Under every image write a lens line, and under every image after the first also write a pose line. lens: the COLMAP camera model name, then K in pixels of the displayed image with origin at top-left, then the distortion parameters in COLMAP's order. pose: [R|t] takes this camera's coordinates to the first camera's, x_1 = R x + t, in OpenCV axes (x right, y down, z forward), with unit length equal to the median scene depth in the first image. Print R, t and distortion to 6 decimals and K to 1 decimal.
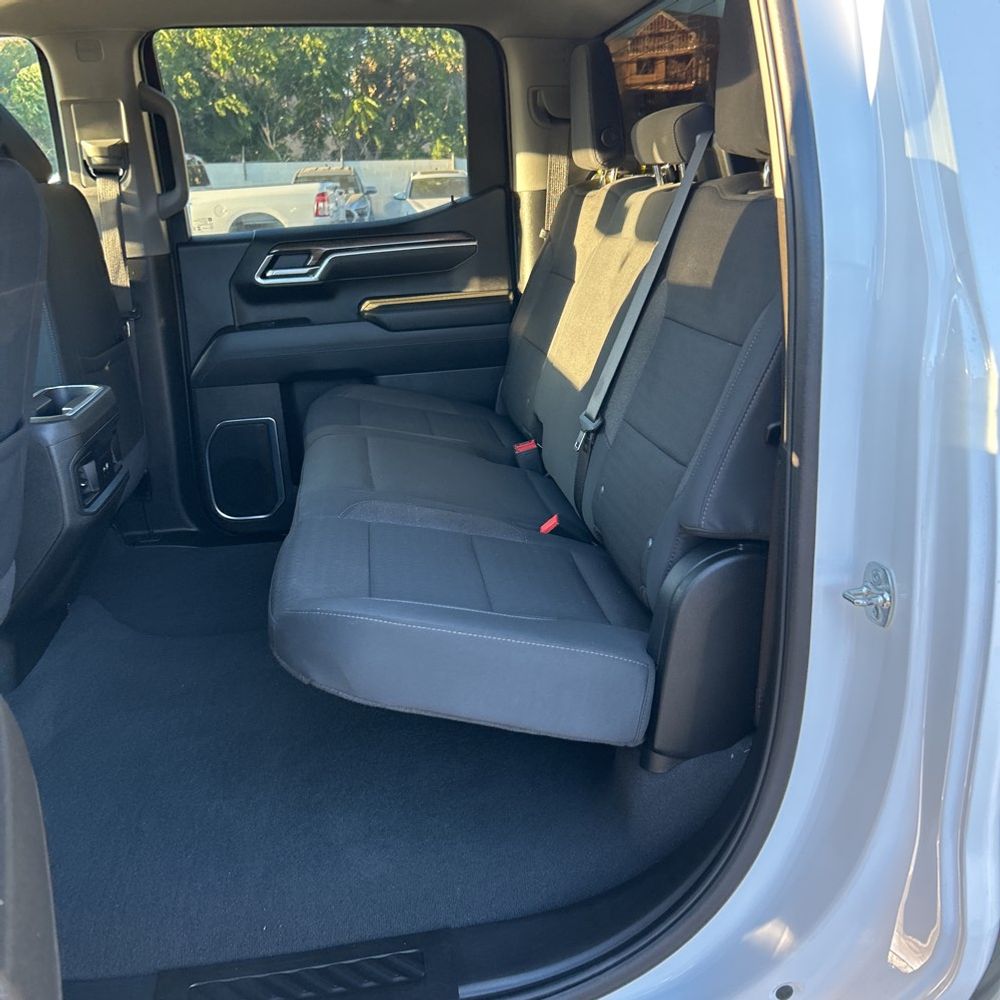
lens RADIAL K [[1013.4, 0, 496.4], [0, 1013.4, 491.1], [0, 0, 1]] dist [0.019175, 0.000000]
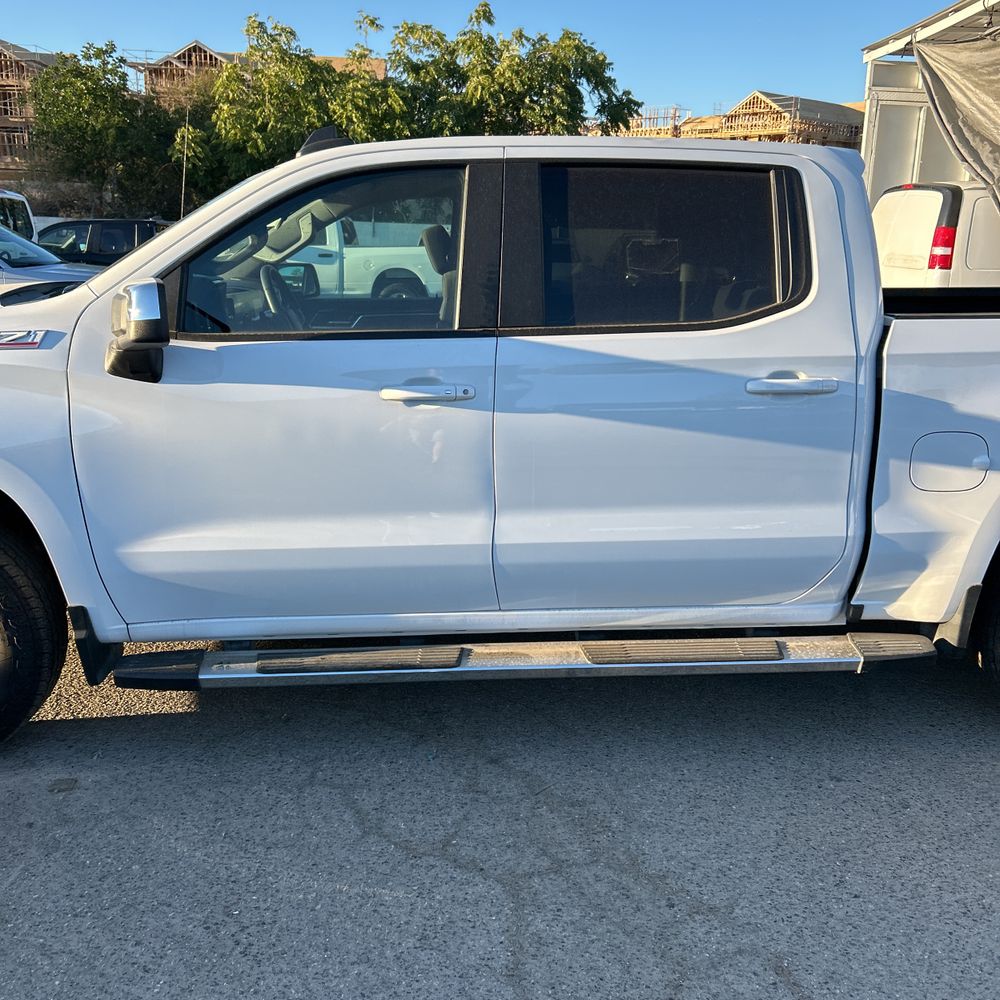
lens RADIAL K [[1013.4, 0, 505.6], [0, 1013.4, 484.5], [0, 0, 1]] dist [0.019175, 0.000000]
pose [[0.996087, 0.063431, -0.061544, -0.015052], [-0.067074, 0.995999, -0.059045, 0.020970], [0.057552, 0.062941, 0.996356, -0.084023]]
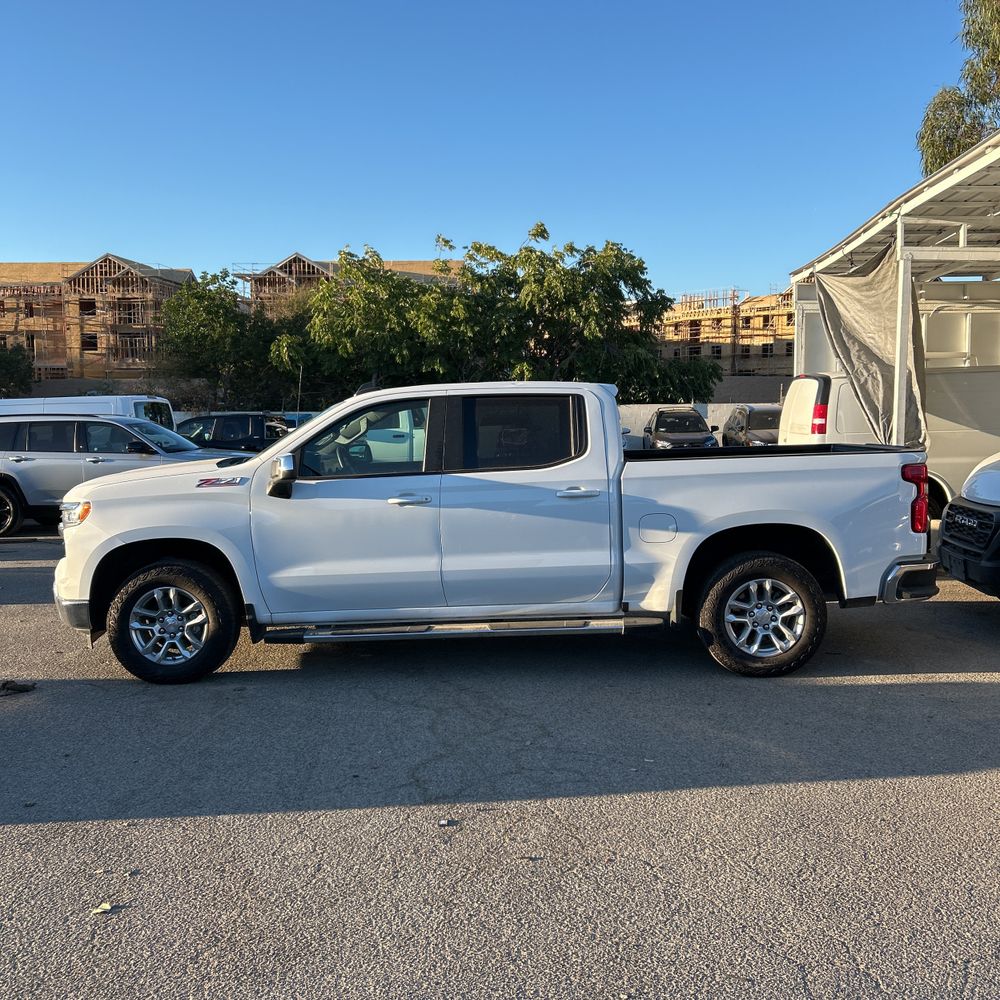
lens RADIAL K [[1013.4, 0, 509.1], [0, 1013.4, 474.7], [0, 0, 1]] dist [0.019175, 0.000000]
pose [[0.988567, 0.022985, -0.149020, 0.028427], [-0.057140, 0.971705, -0.229181, 0.053056], [0.139535, 0.235076, 0.961909, -0.205598]]
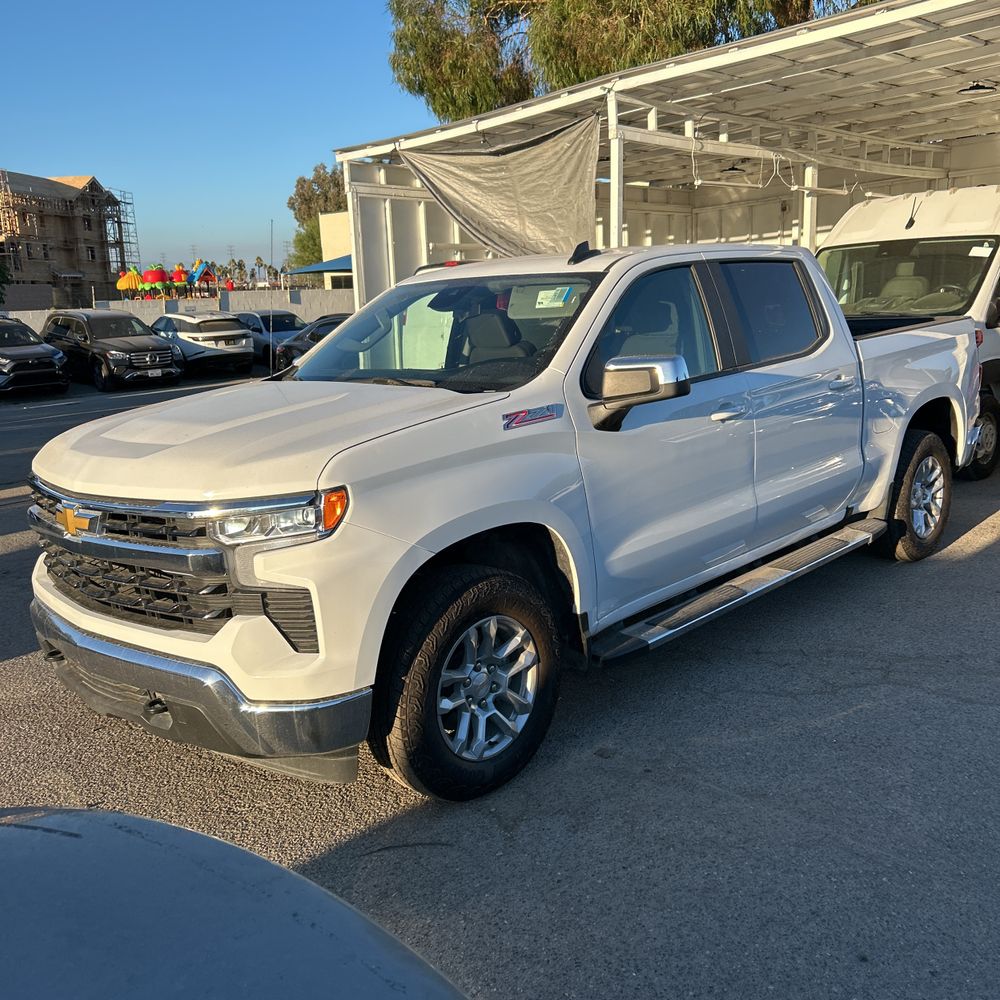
lens RADIAL K [[1013.4, 0, 506.4], [0, 1013.4, 494.9], [0, 0, 1]] dist [0.019175, 0.000000]
pose [[0.788486, -0.126671, 0.601868, -0.162158], [0.204949, 0.976748, -0.062926, 0.021347], [-0.579902, 0.172969, 0.796113, -0.085093]]
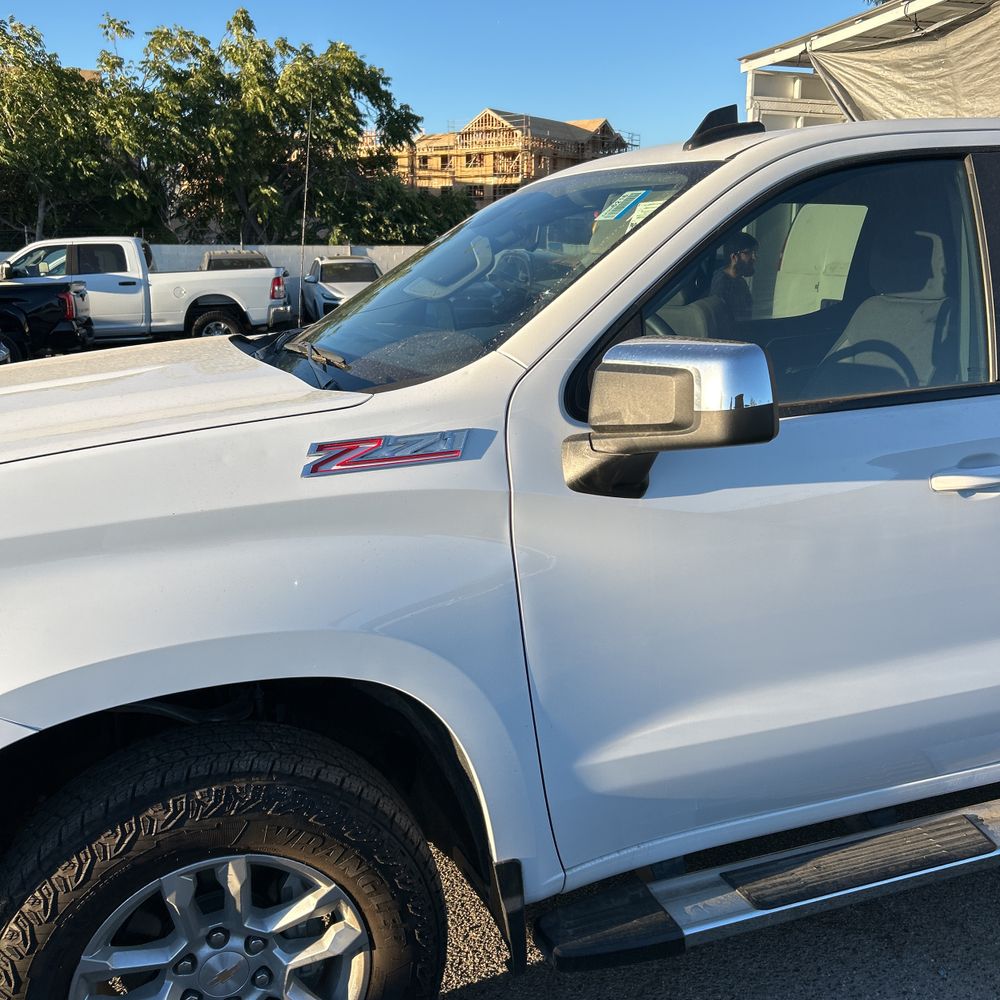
lens RADIAL K [[1013.4, 0, 506.2], [0, 1013.4, 488.5], [0, 0, 1]] dist [0.019175, 0.000000]
pose [[0.982615, -0.022734, 0.184258, -0.081076], [0.037118, 0.996493, -0.074994, 0.010509], [-0.181906, 0.080529, 0.980013, -0.044556]]
